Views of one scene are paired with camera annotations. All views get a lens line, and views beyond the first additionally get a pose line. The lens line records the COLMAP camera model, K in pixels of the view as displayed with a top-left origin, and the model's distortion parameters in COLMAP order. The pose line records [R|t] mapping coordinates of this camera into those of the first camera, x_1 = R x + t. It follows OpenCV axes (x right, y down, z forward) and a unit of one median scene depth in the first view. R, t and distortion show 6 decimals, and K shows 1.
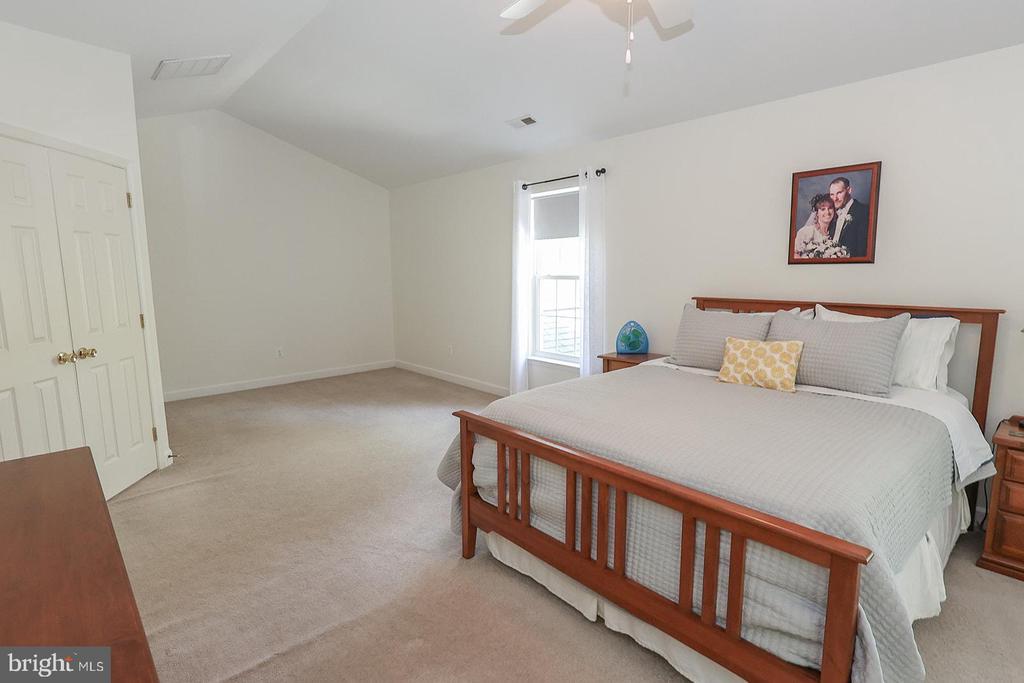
lens RADIAL K [[512.7, 0, 514.4], [0, 512.7, 338.8], [0, 0, 1]] dist [-0.000550, -0.000325]
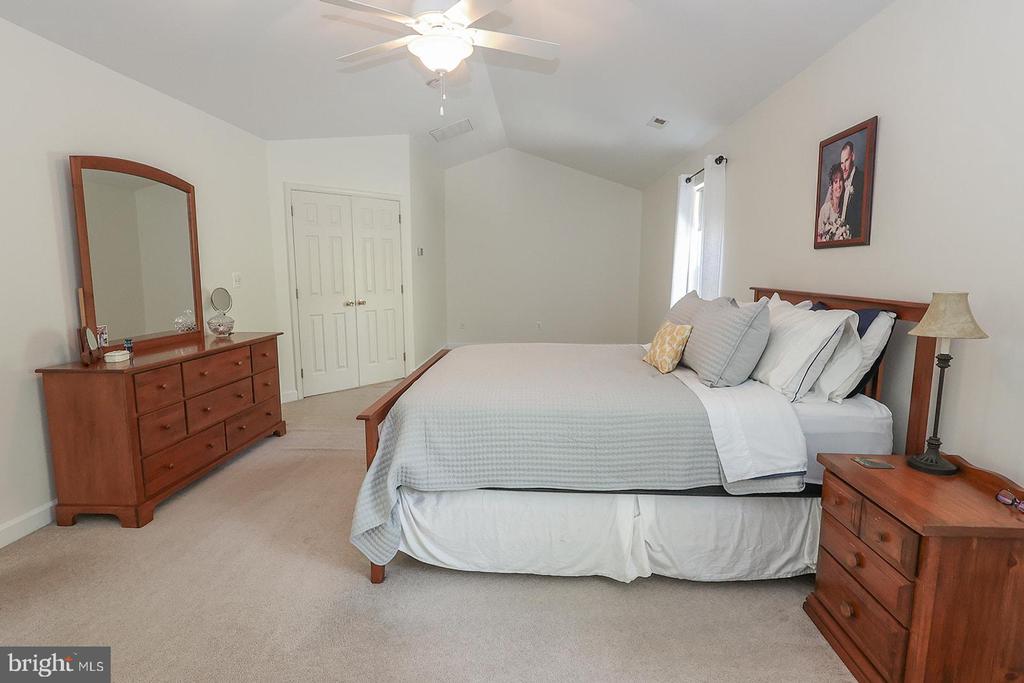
lens RADIAL K [[512.7, 0, 514.9], [0, 512.7, 339.5], [0, 0, 1]] dist [-0.000550, -0.000325]
pose [[0.706729, 0.105690, -0.699545, 0.855505], [-0.103742, 0.993572, 0.045305, 0.018823], [0.699837, 0.040554, 0.713151, 0.051198]]
